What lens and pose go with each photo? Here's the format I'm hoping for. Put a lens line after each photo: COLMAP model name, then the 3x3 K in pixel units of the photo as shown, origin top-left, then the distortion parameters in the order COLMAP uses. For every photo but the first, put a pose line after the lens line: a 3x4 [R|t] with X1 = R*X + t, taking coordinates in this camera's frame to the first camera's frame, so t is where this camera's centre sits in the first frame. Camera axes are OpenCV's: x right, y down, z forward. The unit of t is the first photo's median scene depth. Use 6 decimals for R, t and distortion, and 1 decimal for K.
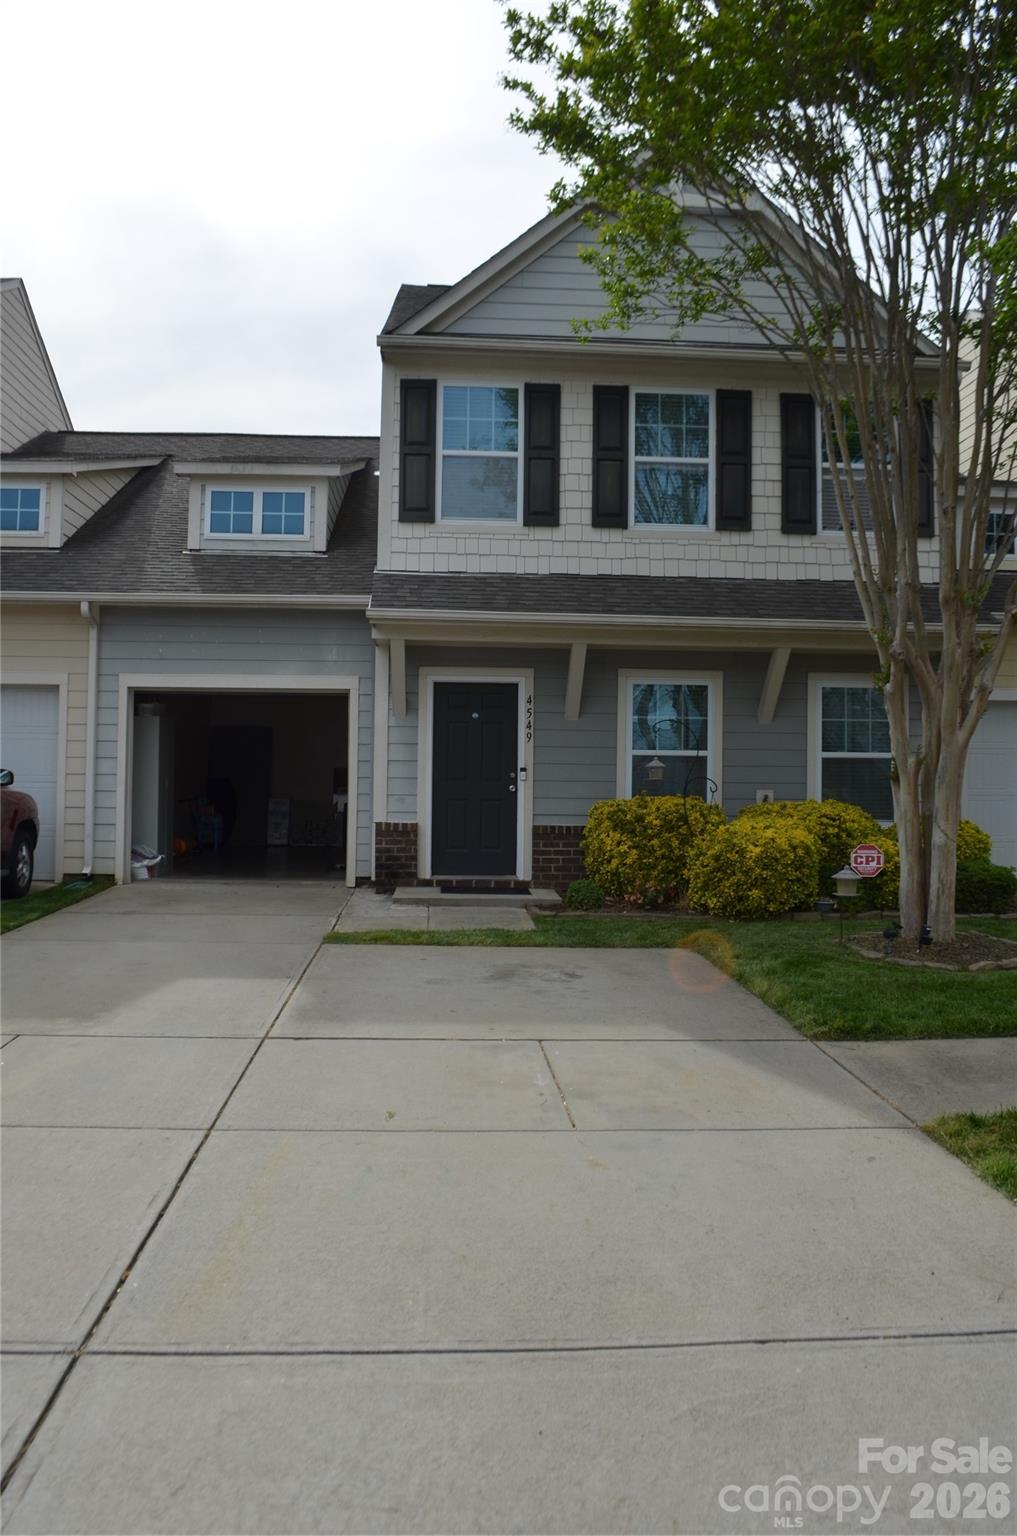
lens RADIAL K [[1206.0, 0, 503.6], [0, 1206.0, 720.3], [0, 0, 1]] dist [-0.084013, 0.017737]
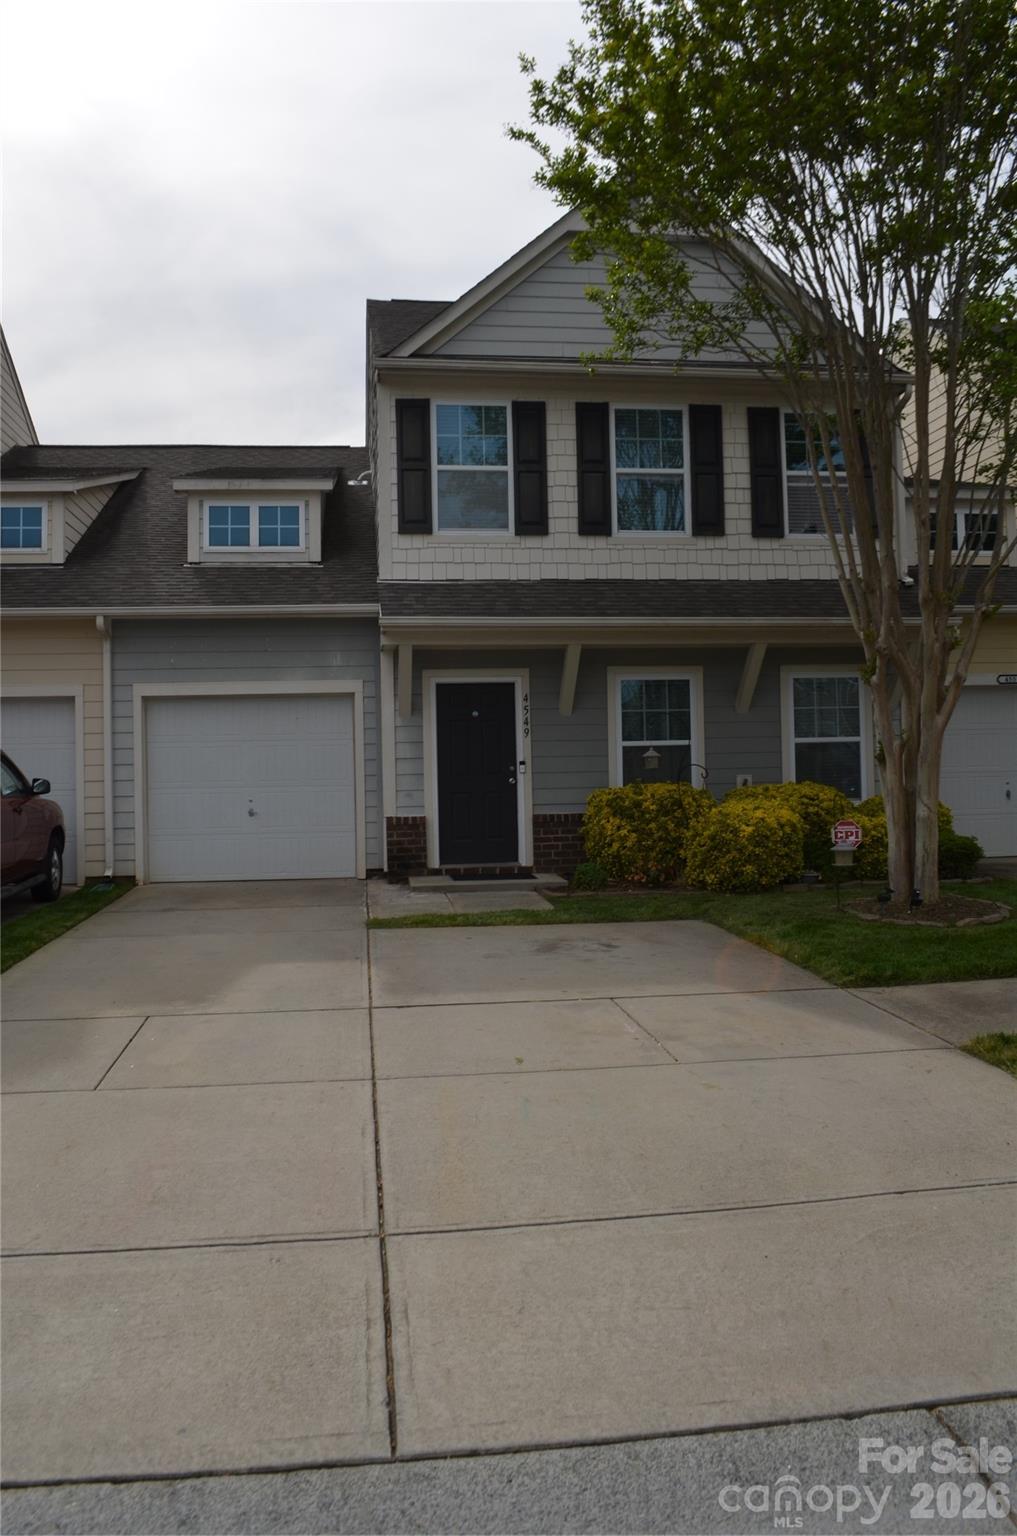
lens RADIAL K [[1206.0, 0, 504.8], [0, 1206.0, 716.2], [0, 0, 1]] dist [-0.084013, 0.017737]
pose [[0.997230, -0.030078, 0.068025, -0.071195], [0.029917, 0.999547, 0.003383, -0.004694], [-0.068096, -0.001339, 0.997678, -0.068220]]
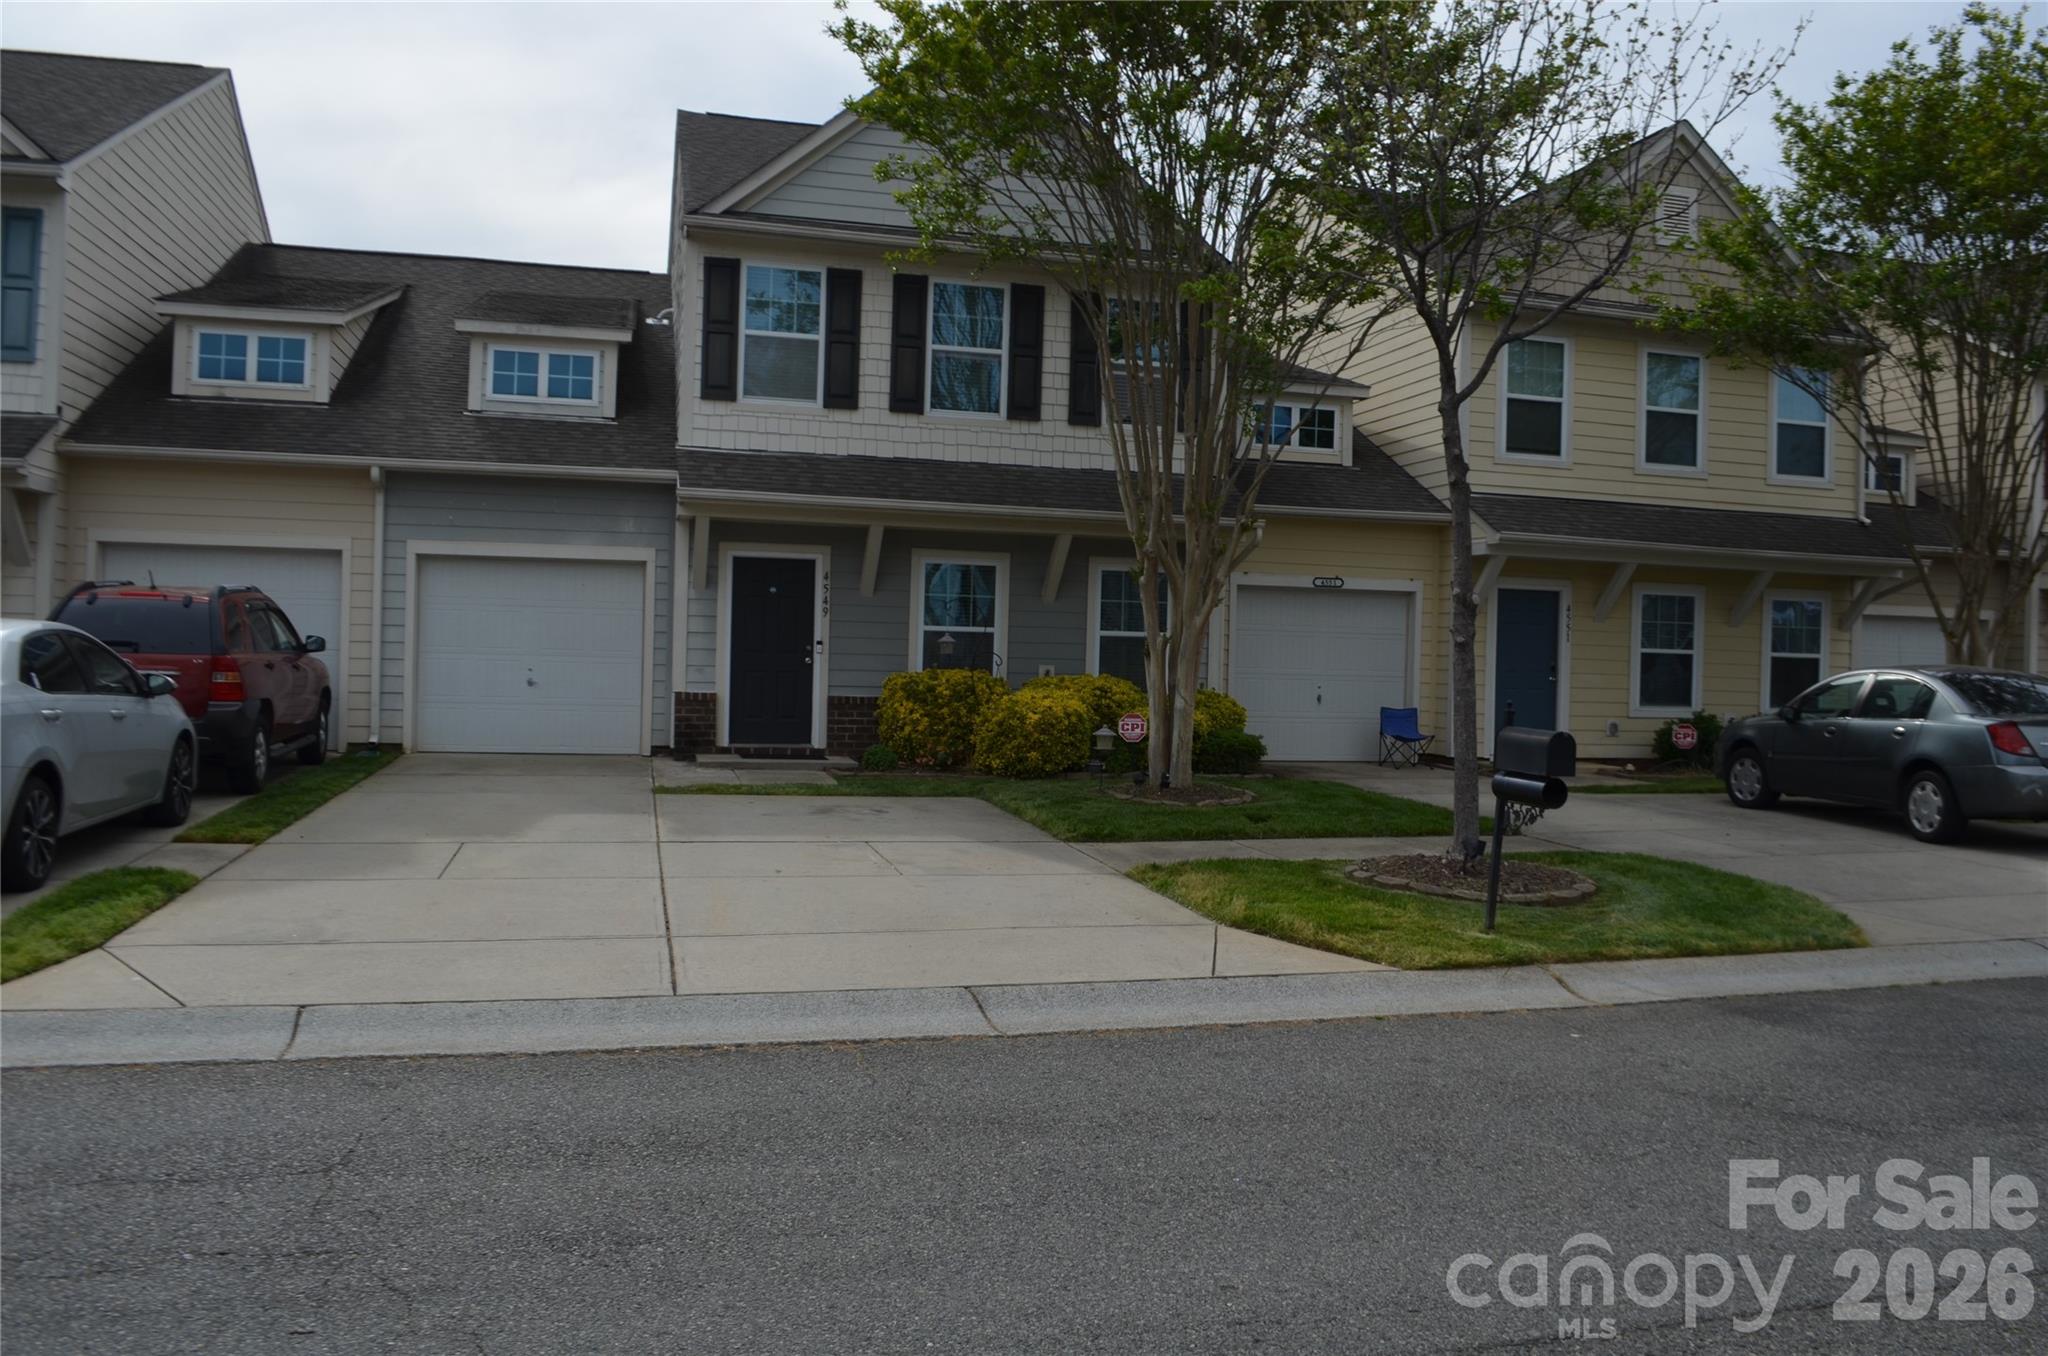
lens RADIAL K [[1608.0, 0, 1089.9], [0, 1608.0, 660.7], [0, 0, 1]] dist [-0.084013, 0.017737]
pose [[0.974726, 0.011475, 0.223108, -0.065468], [-0.022517, 0.998641, 0.047008, -0.014144], [-0.222265, -0.050844, 0.973660, -0.408055]]
